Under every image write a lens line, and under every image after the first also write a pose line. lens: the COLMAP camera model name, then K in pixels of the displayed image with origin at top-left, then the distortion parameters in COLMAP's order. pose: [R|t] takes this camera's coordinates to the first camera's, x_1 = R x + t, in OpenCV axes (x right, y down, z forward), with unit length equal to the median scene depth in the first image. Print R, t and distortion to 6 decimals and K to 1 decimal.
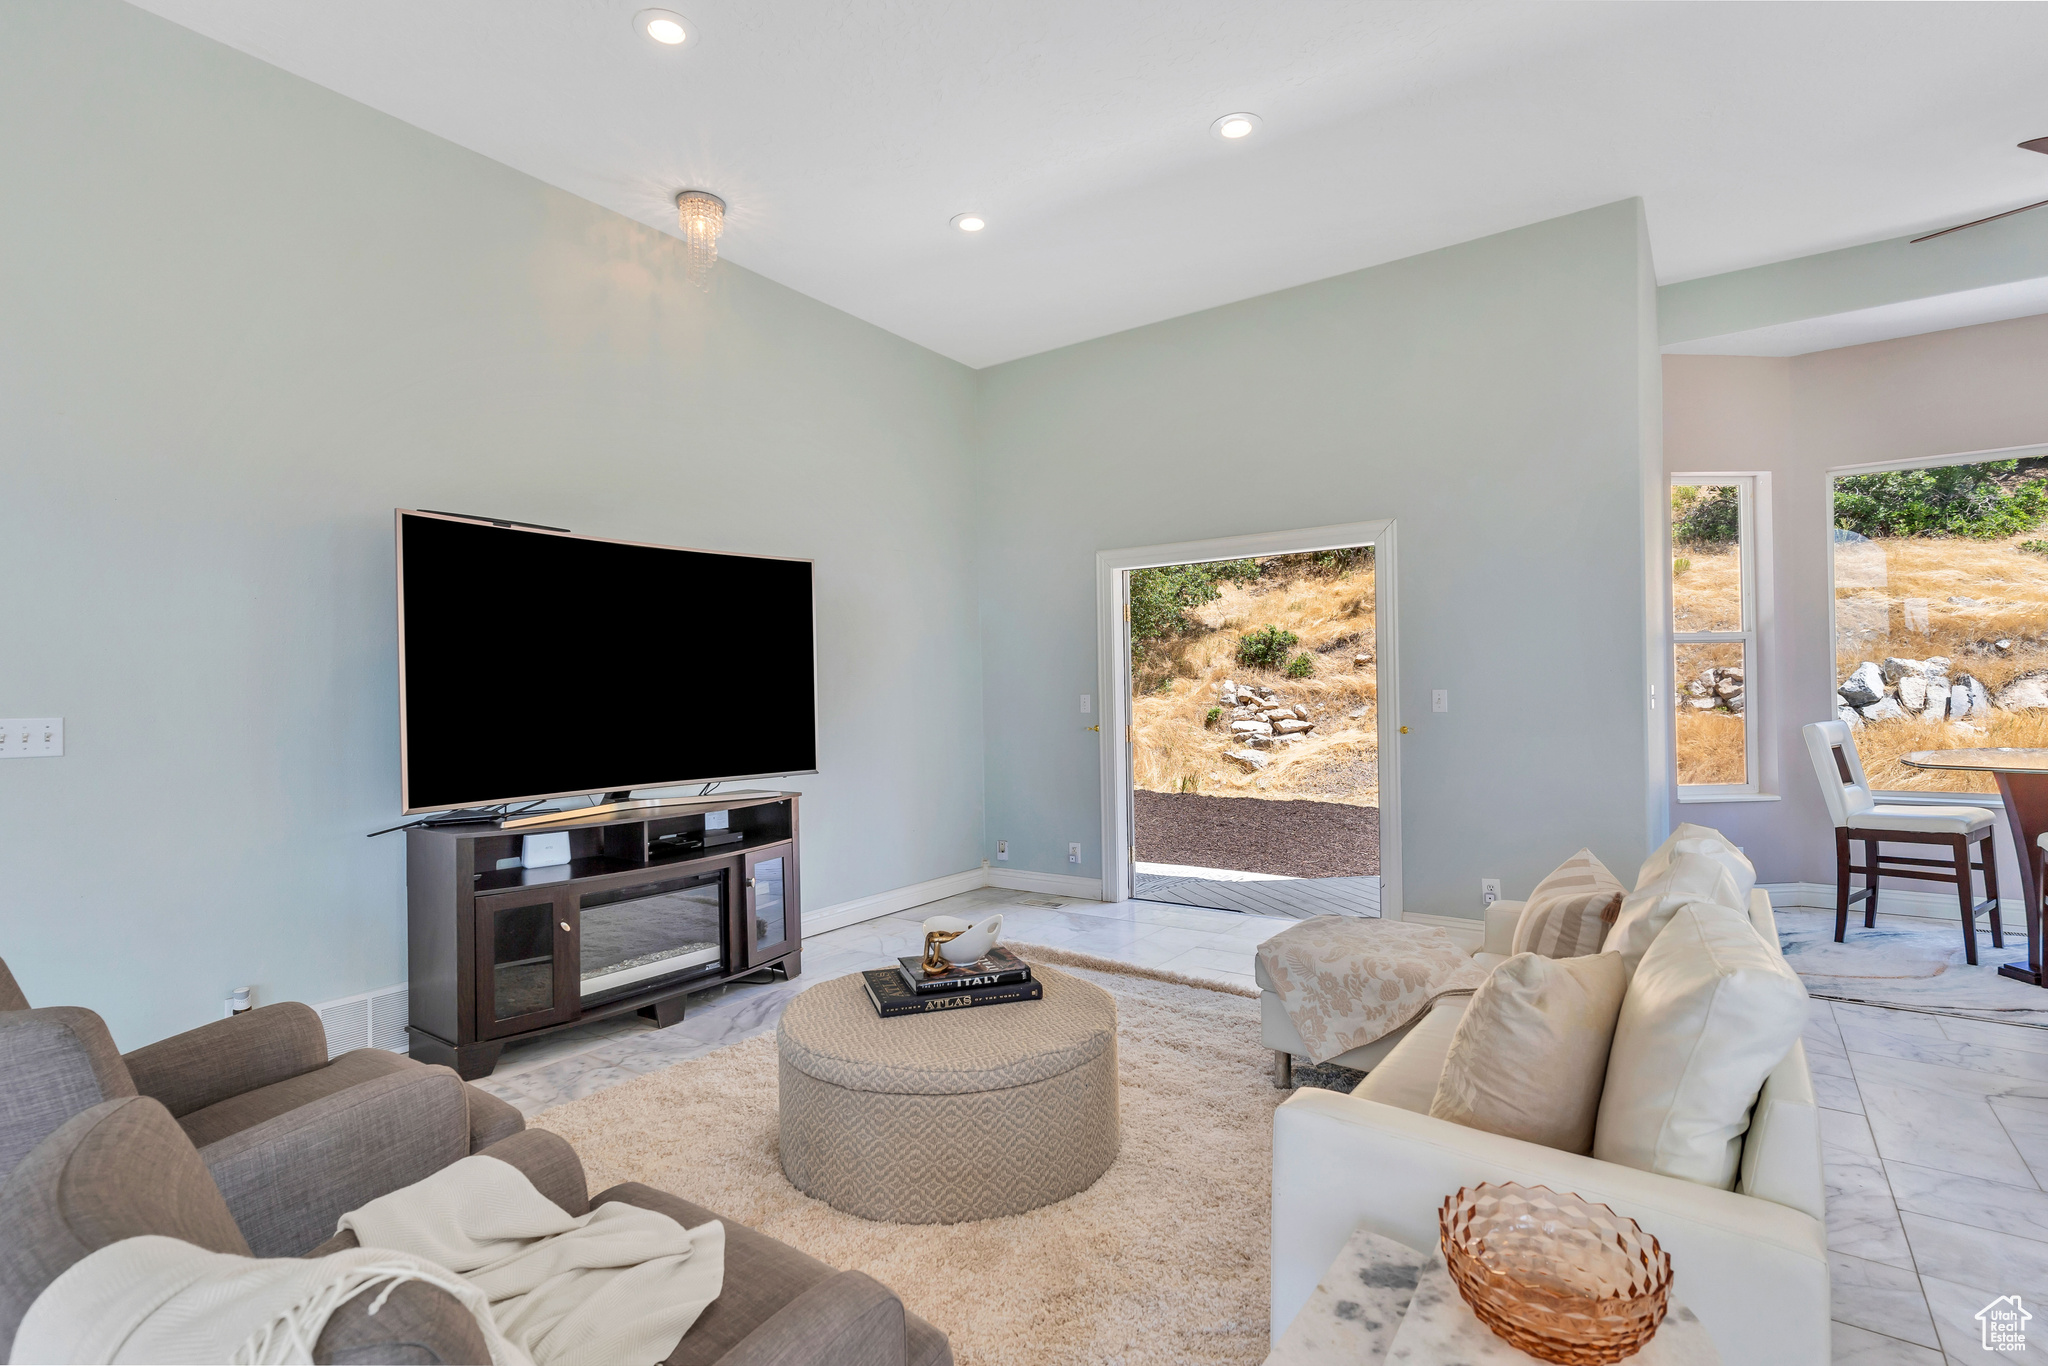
lens RADIAL K [[975.3, 0, 1024.0], [0, 975.3, 683.0], [0, 0, 1]] dist [0.002742, 0.000042]
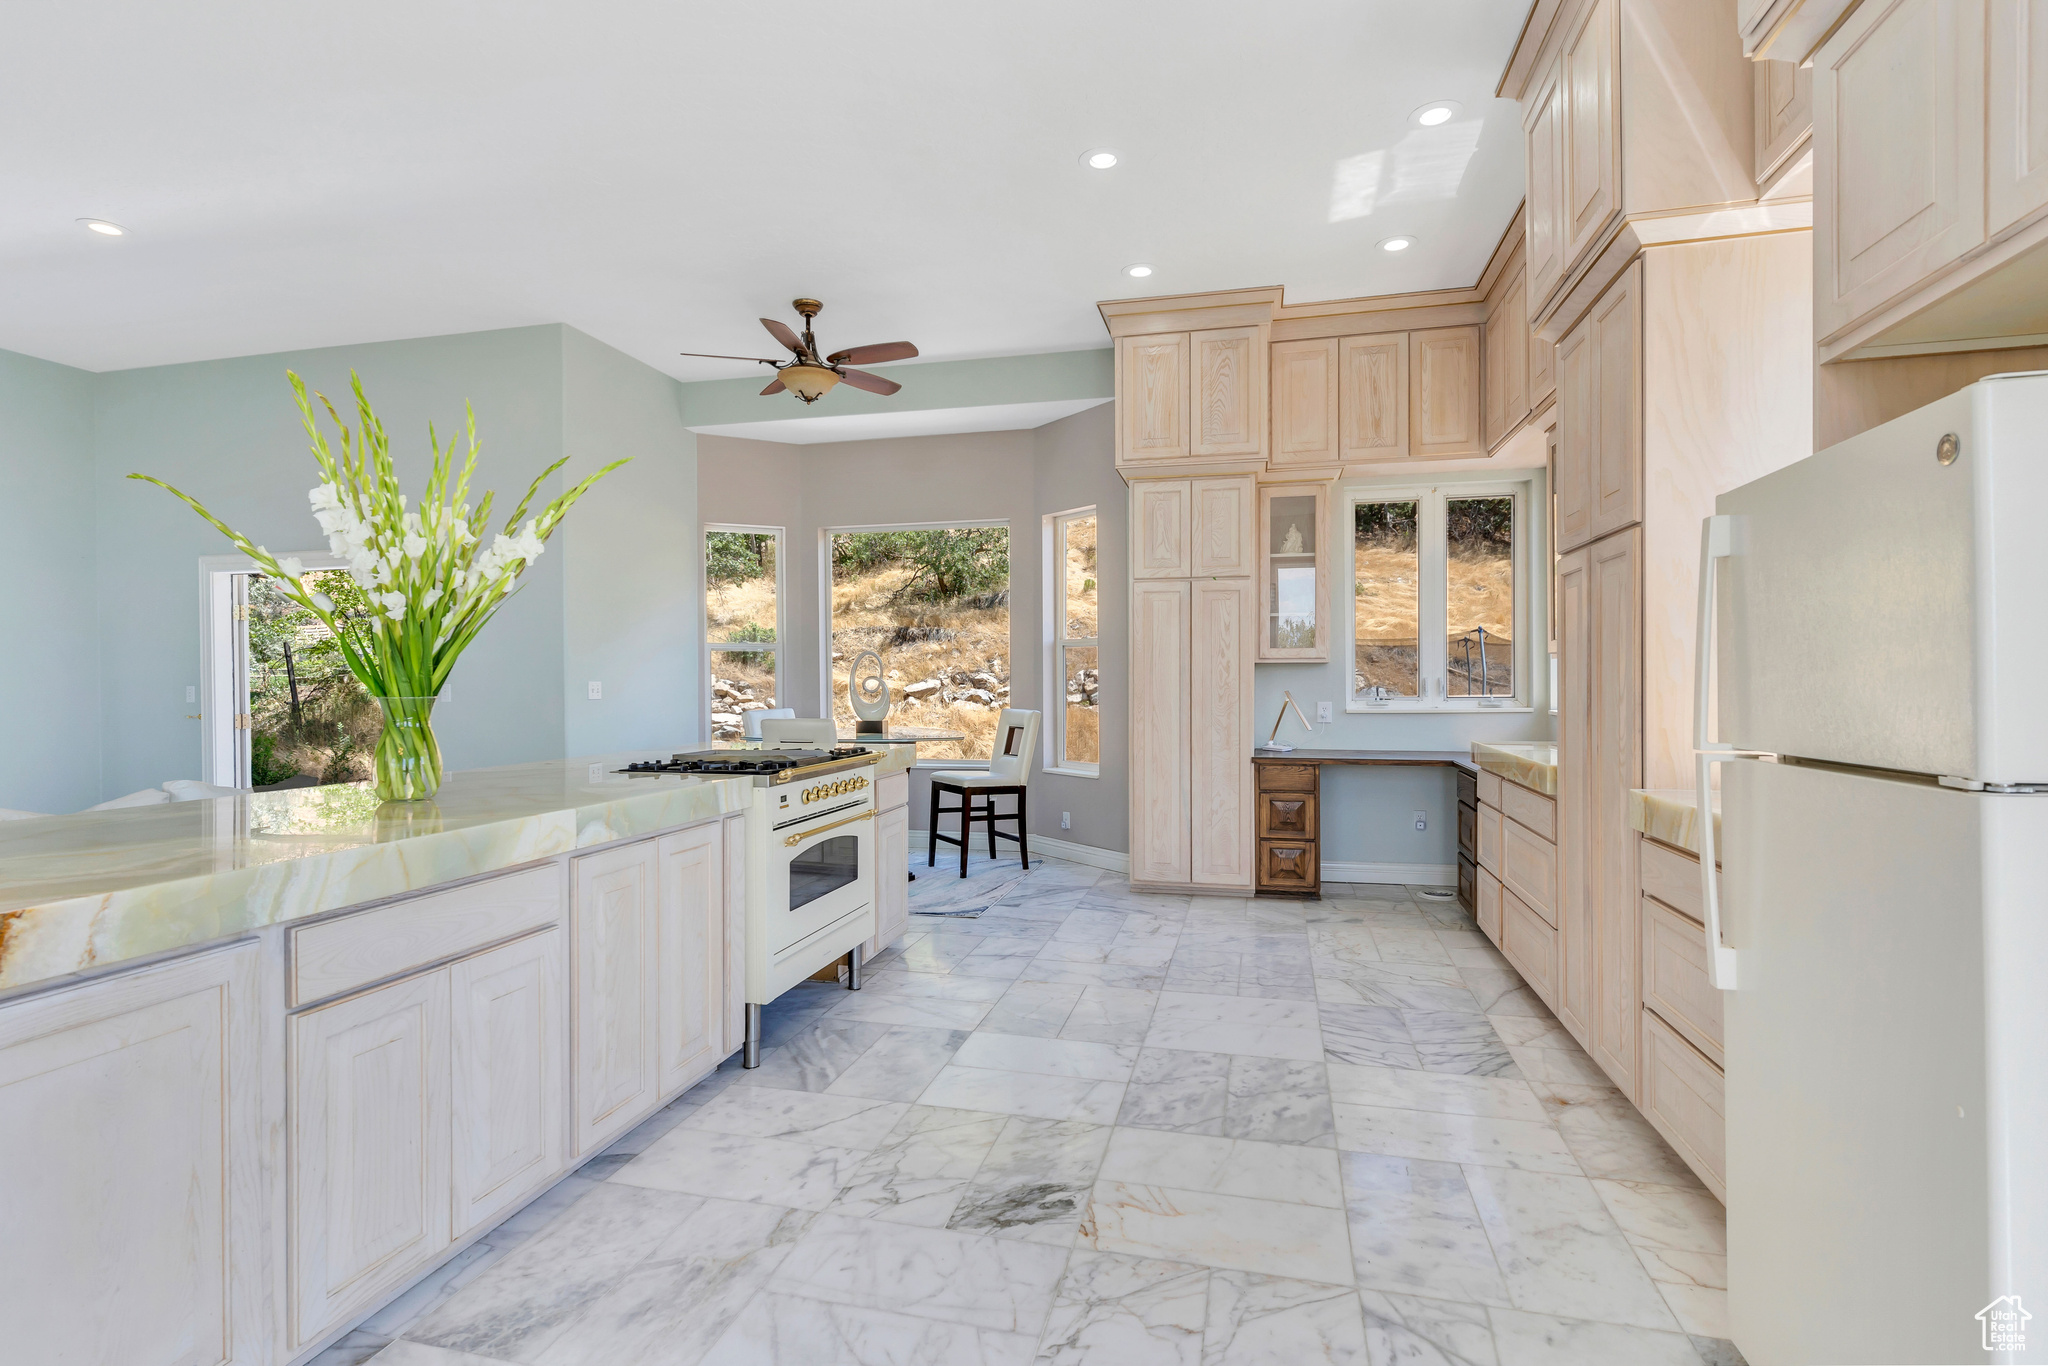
lens RADIAL K [[975.3, 0, 1024.0], [0, 975.3, 683.0], [0, 0, 1]] dist [0.002742, 0.000042]
pose [[0.929471, 0.009168, 0.368782, 0.209664], [-0.011593, 0.999923, 0.004360, -0.003191], [-0.368714, -0.008328, 0.929506, -0.143026]]
